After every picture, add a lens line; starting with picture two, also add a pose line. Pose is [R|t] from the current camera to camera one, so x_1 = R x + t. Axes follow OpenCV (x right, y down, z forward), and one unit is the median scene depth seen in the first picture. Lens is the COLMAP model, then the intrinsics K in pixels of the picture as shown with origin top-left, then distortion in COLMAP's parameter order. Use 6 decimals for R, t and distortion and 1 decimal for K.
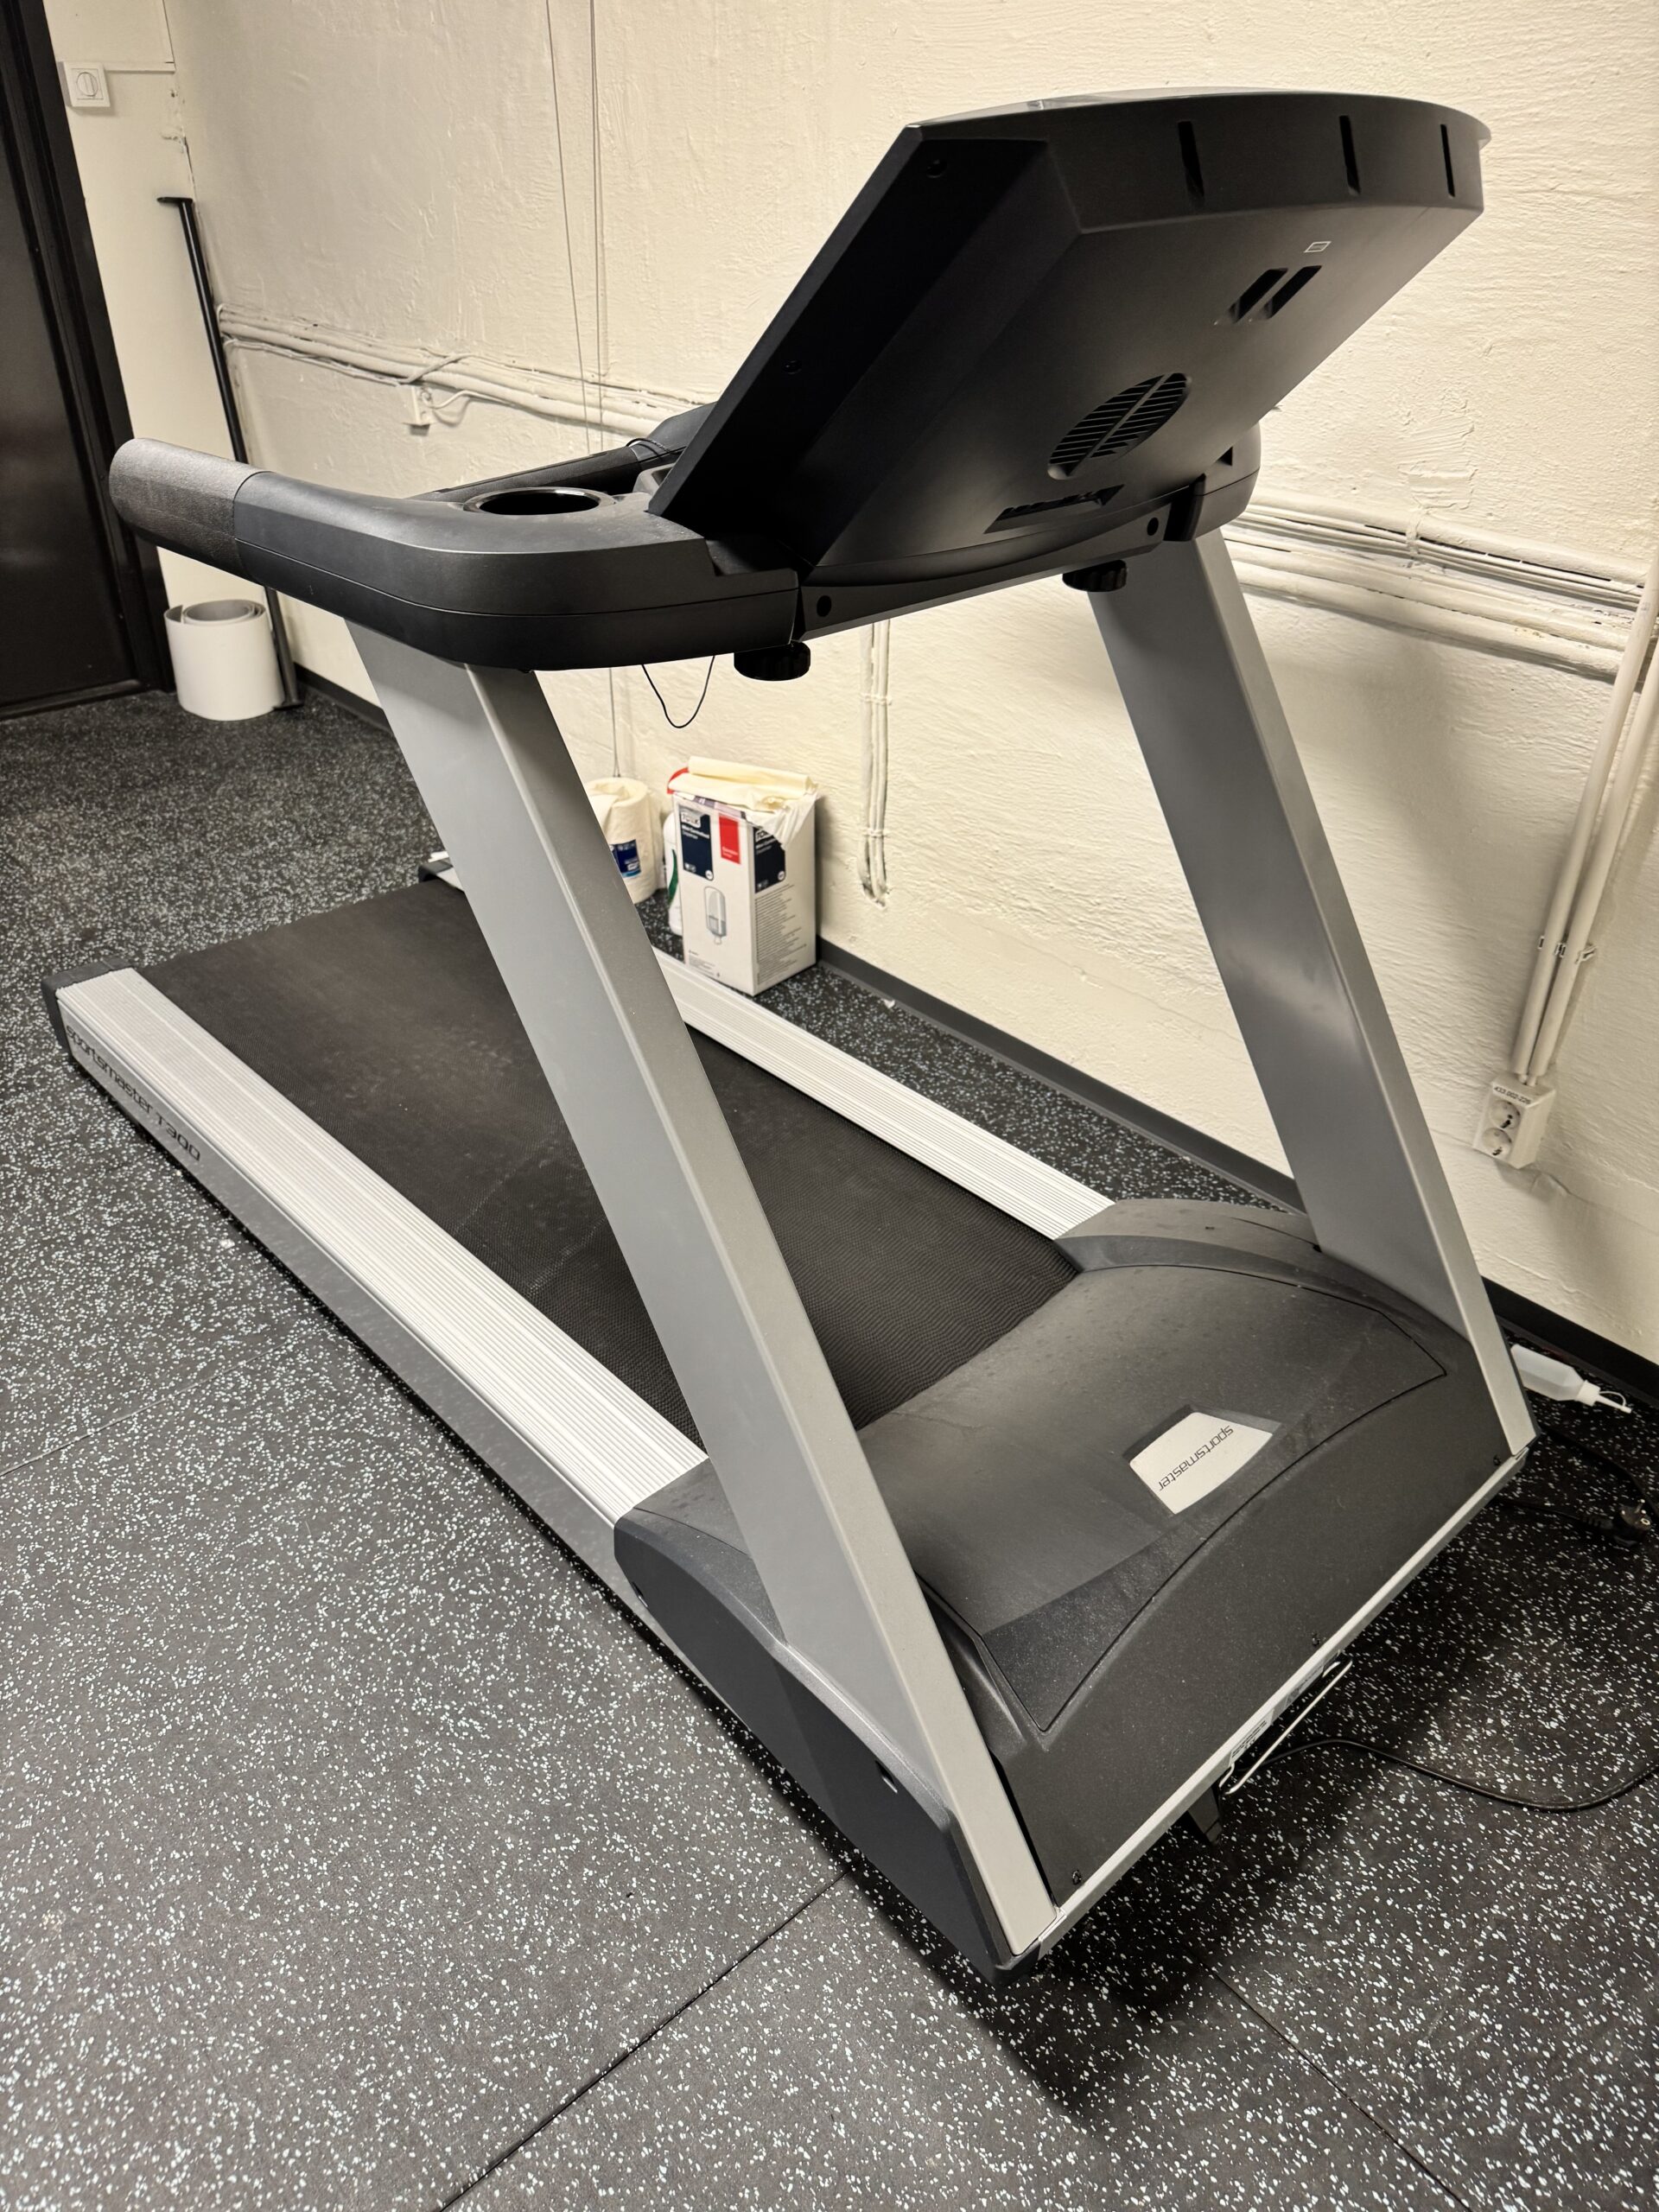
lens RADIAL K [[1571.0, 0, 816.7], [0, 1571.0, 1106.6], [0, 0, 1]] dist [0.035924, -0.054869]
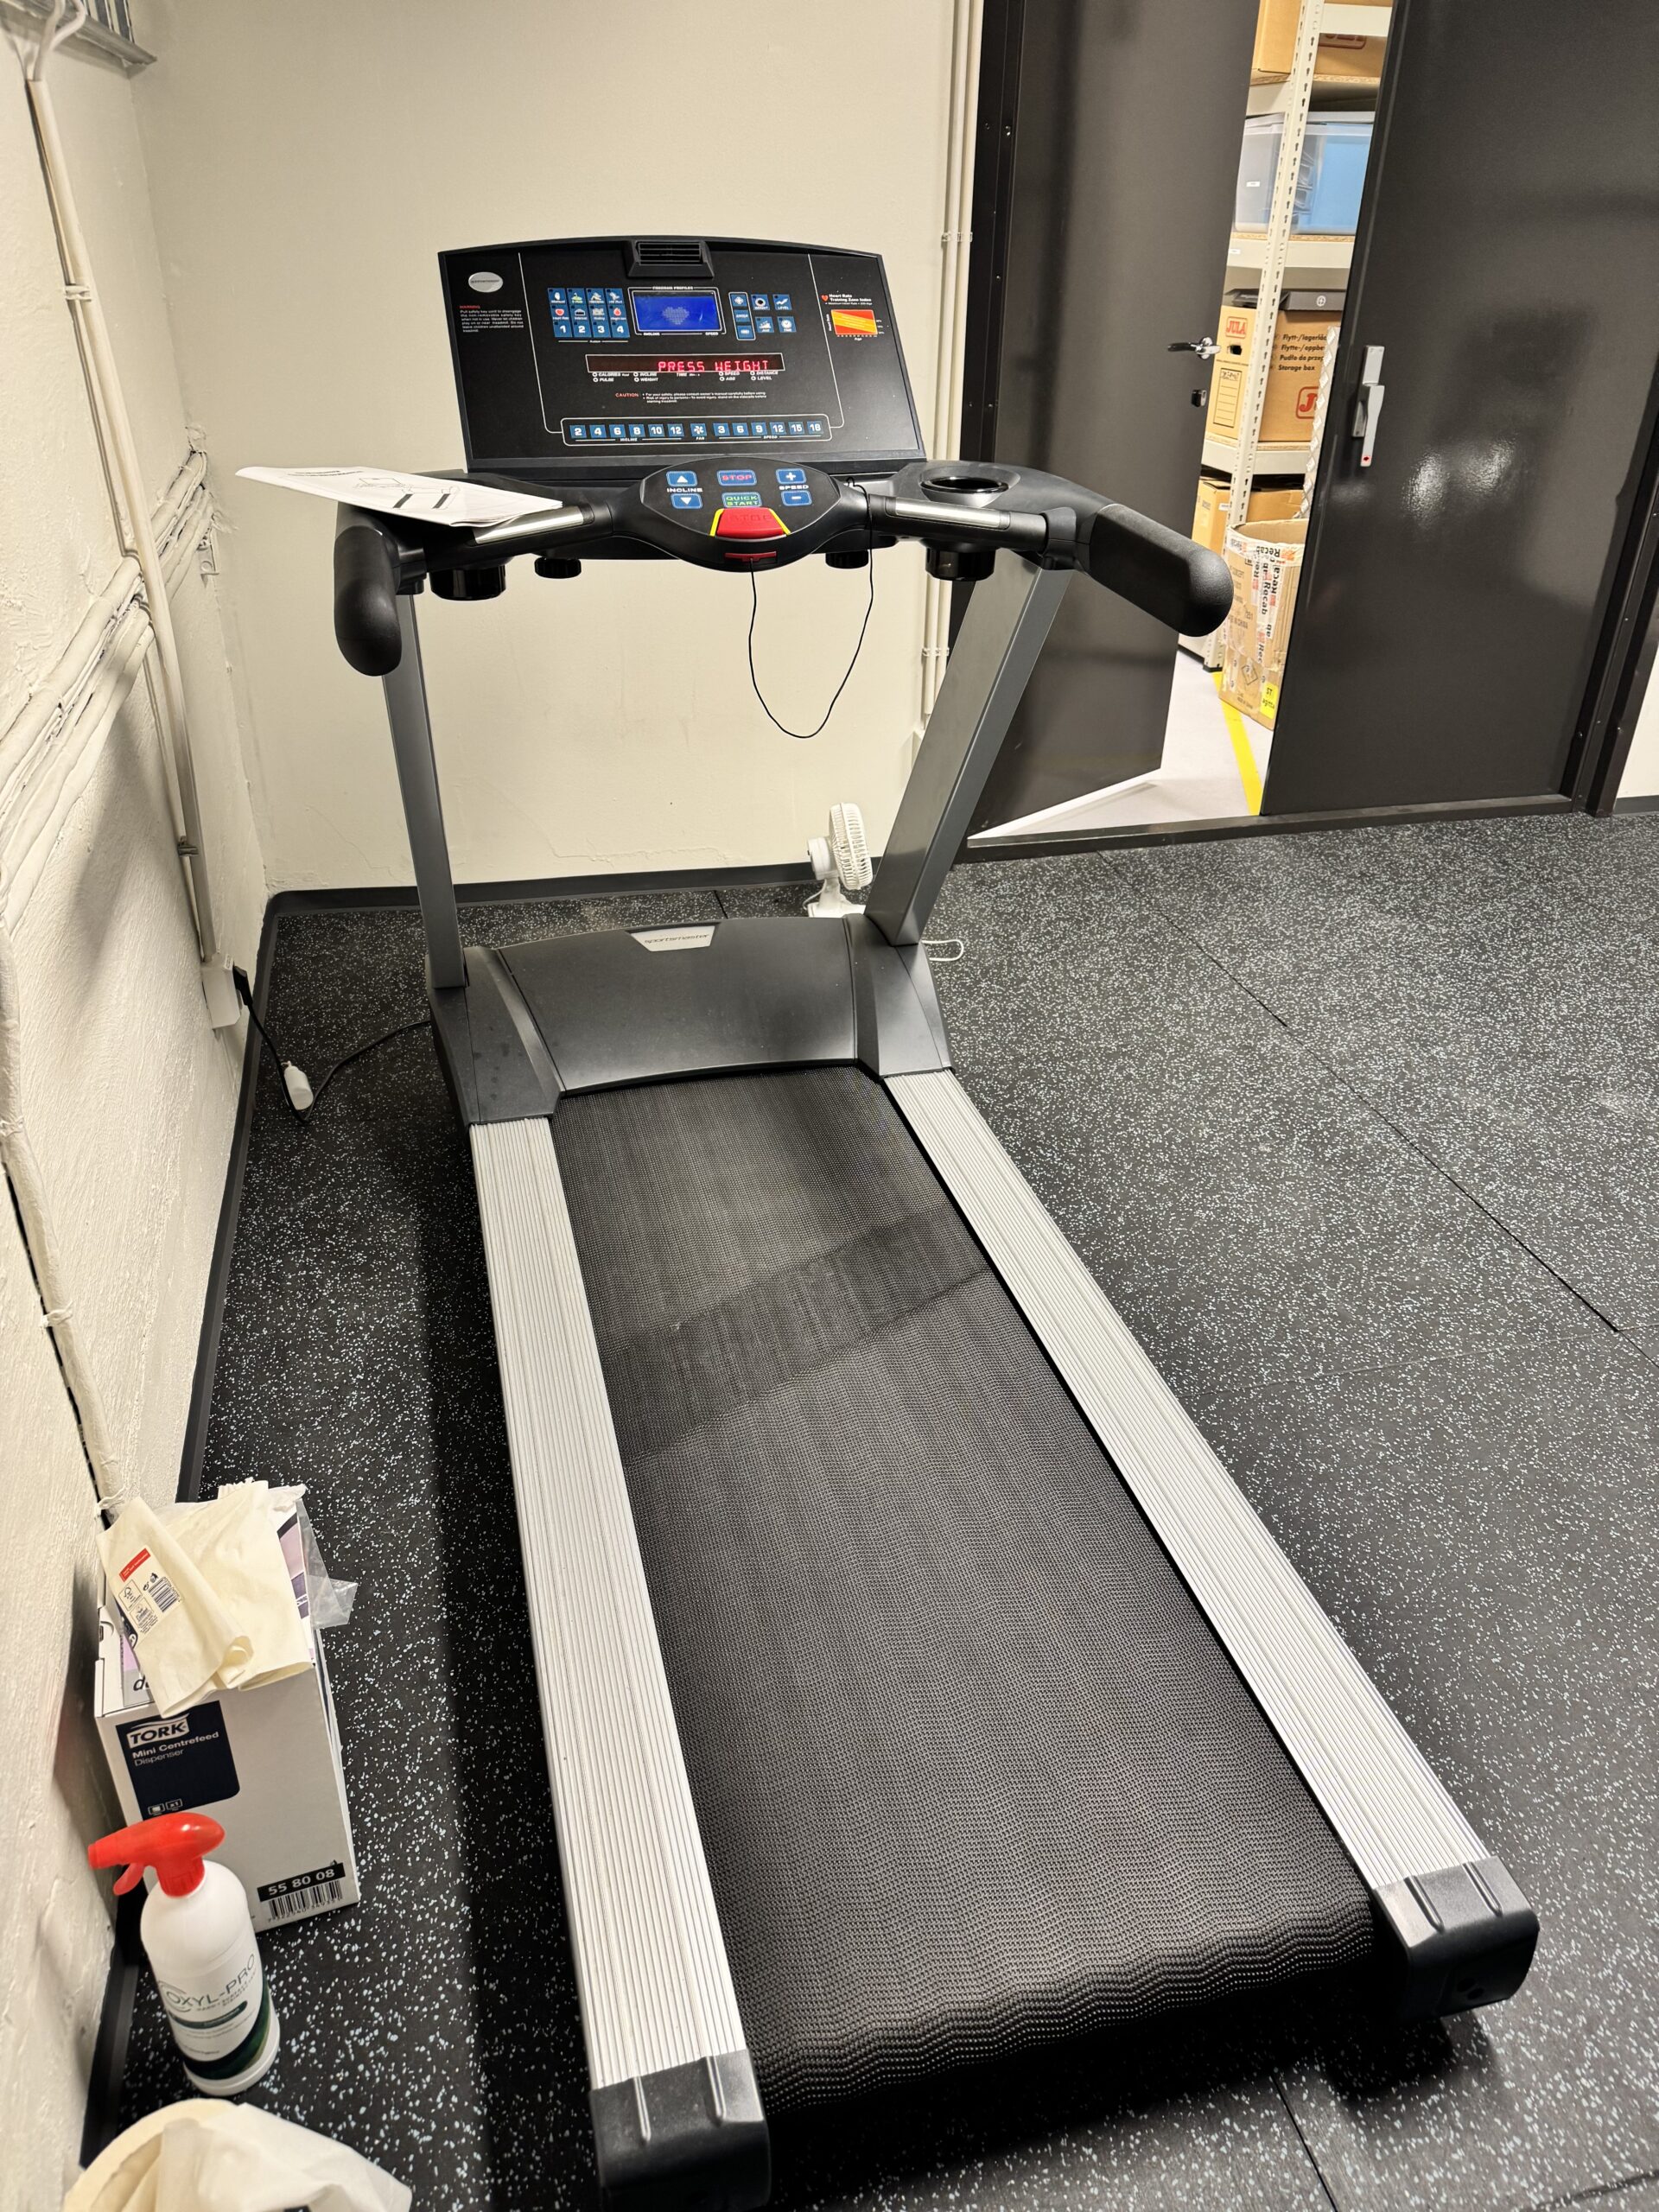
lens RADIAL K [[1571.0, 0, 829.1], [0, 1571.0, 1114.0], [0, 0, 1]] dist [0.035924, -0.054869]
pose [[-0.889945, -0.252993, 0.379463, -0.501401], [0.220104, 0.490467, 0.843206, -0.881308], [-0.399439, 0.833928, -0.380804, 1.317057]]
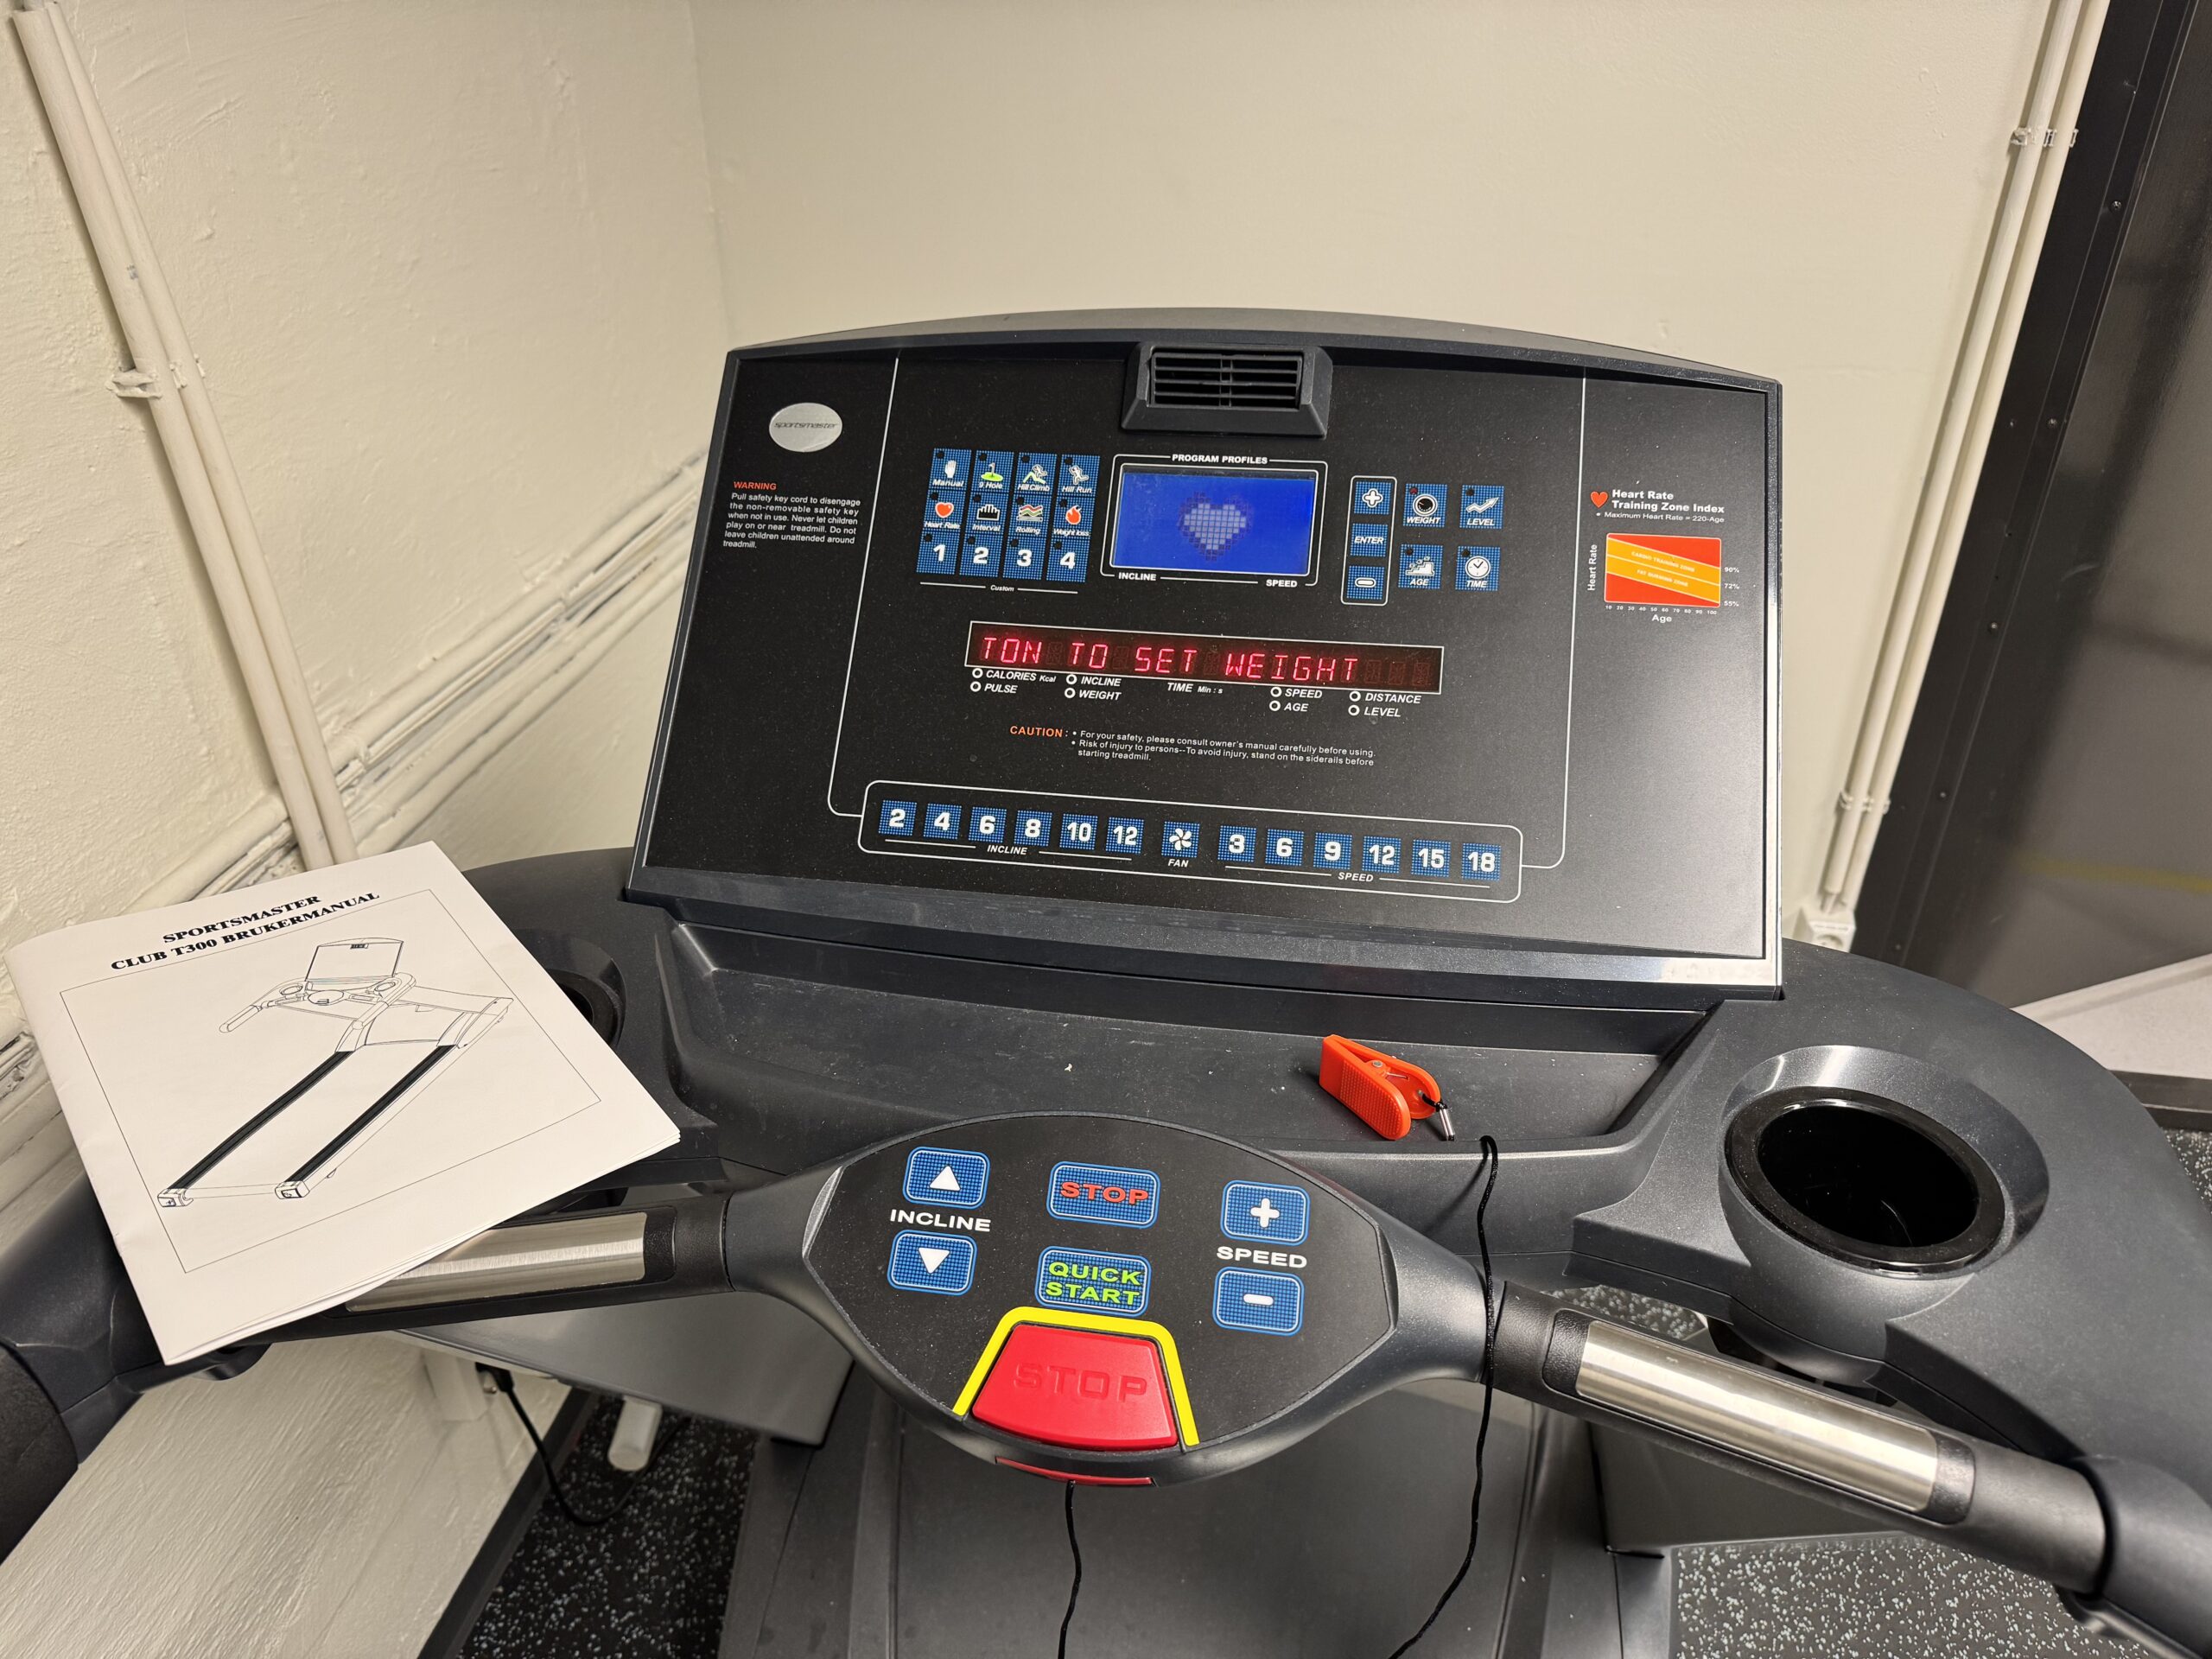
lens RADIAL K [[1571.0, 0, 1109.7], [0, 1571.0, 839.5], [0, 0, 1]] dist [0.035924, -0.054869]
pose [[-0.625747, -0.415032, 0.660446, -0.195090], [0.418349, 0.536054, 0.733232, -0.574218], [-0.658350, 0.735115, -0.161806, 0.683083]]
